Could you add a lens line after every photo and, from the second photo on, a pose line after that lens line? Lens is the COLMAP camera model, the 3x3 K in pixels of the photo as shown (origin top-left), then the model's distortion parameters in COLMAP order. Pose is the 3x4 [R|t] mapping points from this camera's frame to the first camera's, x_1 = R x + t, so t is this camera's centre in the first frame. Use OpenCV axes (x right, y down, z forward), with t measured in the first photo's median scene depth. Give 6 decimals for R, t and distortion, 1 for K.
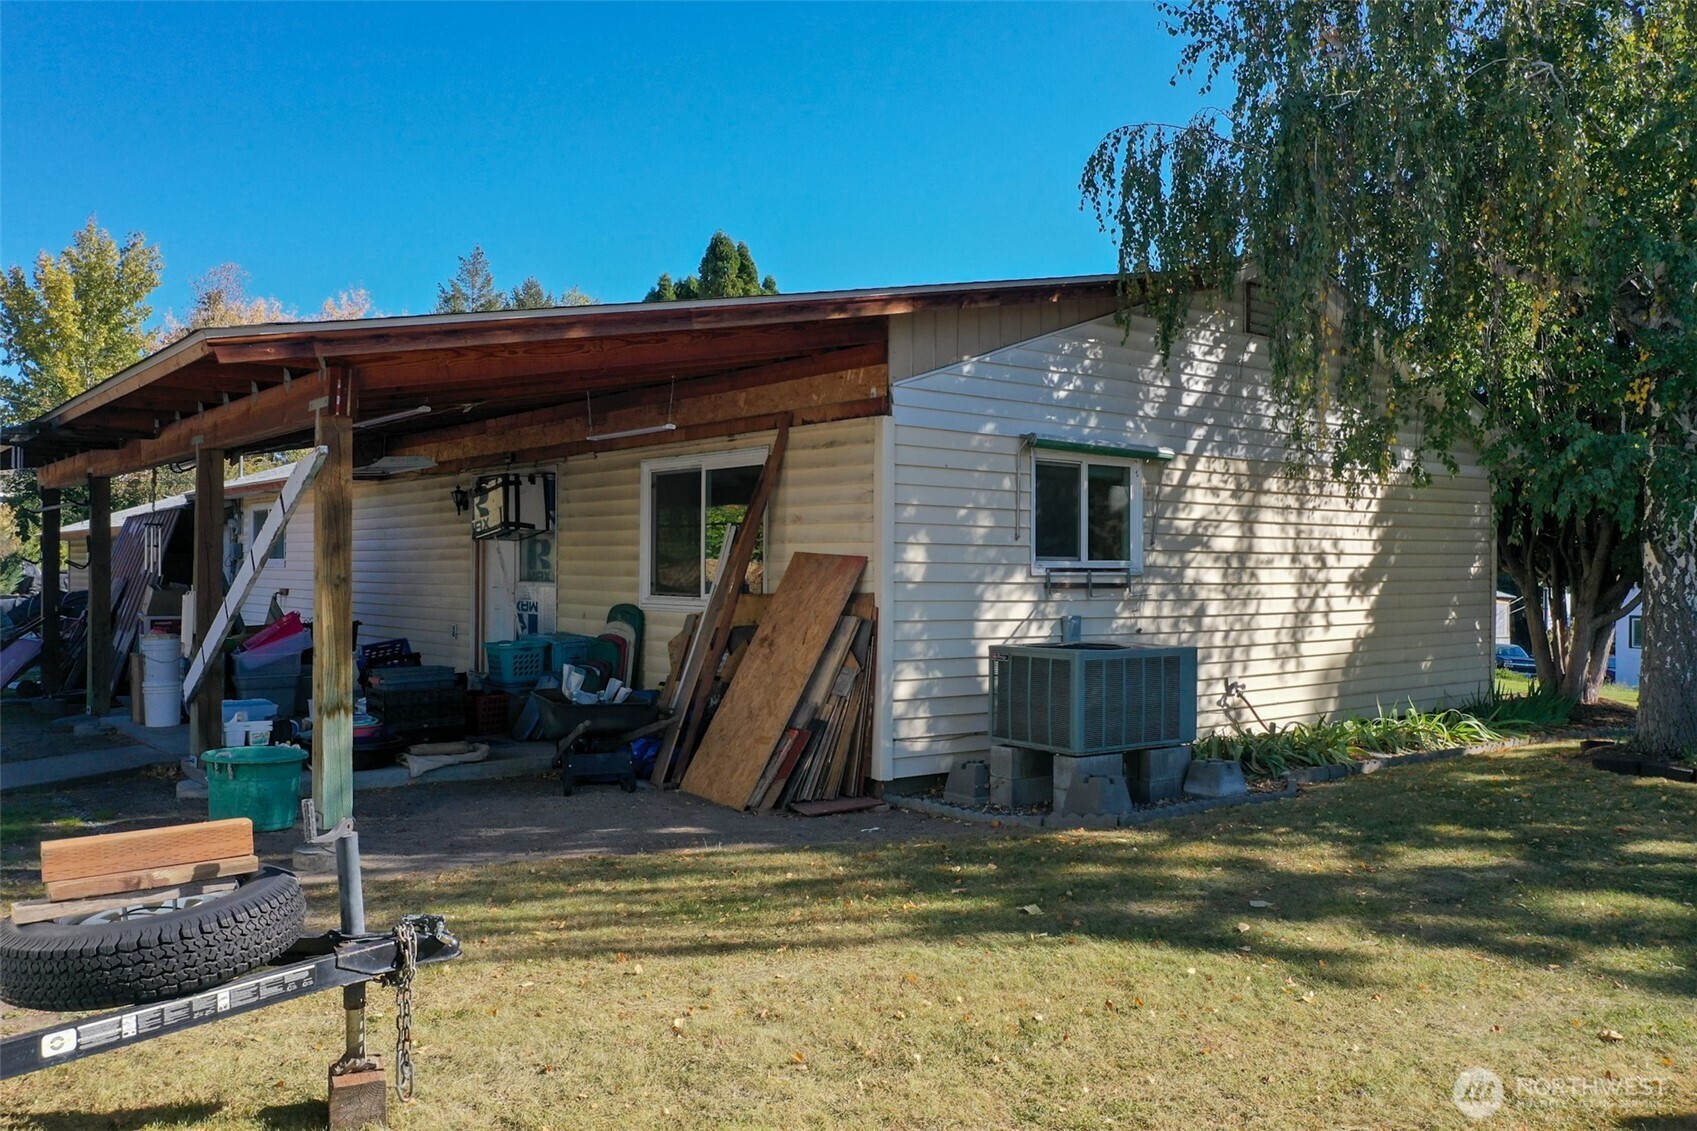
lens RADIAL K [[1330.7, 0, 848.3], [0, 1330.7, 565.8], [0, 0, 1]] dist [-0.003453, -0.005196]
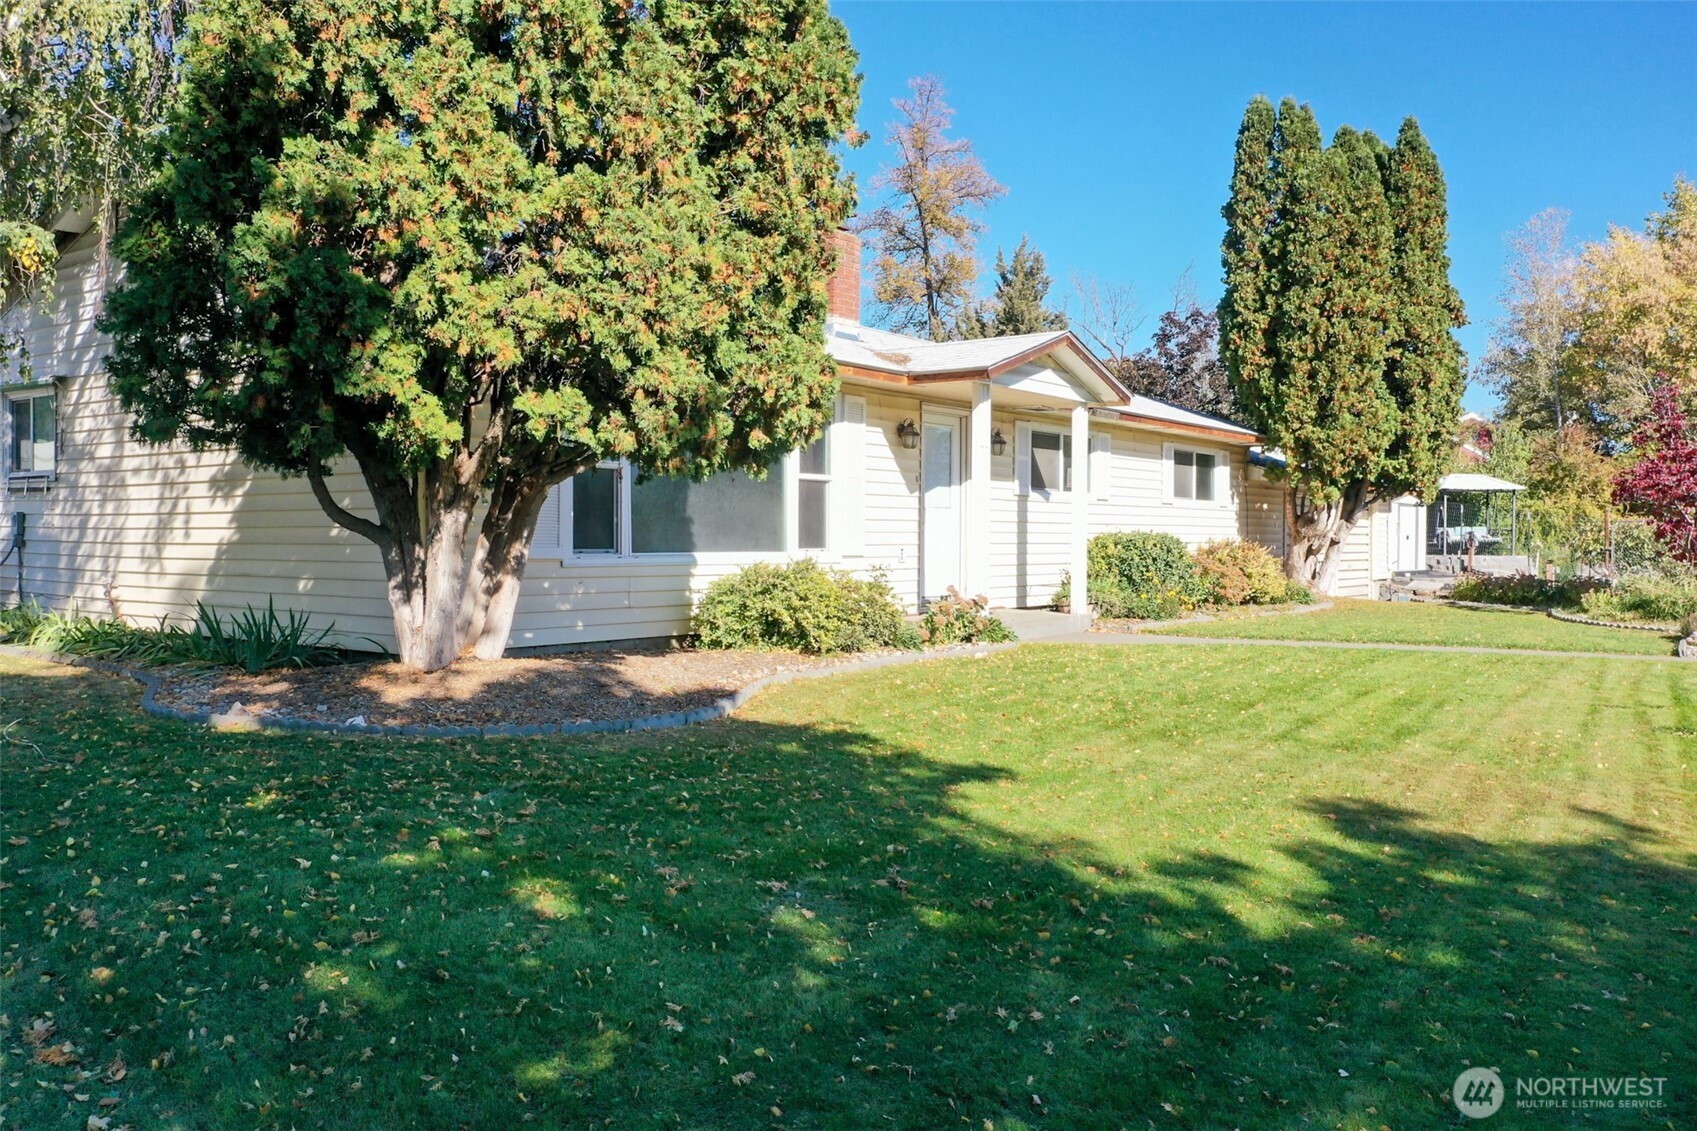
lens RADIAL K [[1330.7, 0, 839.4], [0, 1330.7, 560.8], [0, 0, 1]] dist [-0.003453, -0.005196]
pose [[0.213089, 0.014987, -0.976918, 1.397864], [-0.003305, 0.999888, 0.014618, 0.053062], [0.977027, 0.000113, 0.213115, 1.263107]]
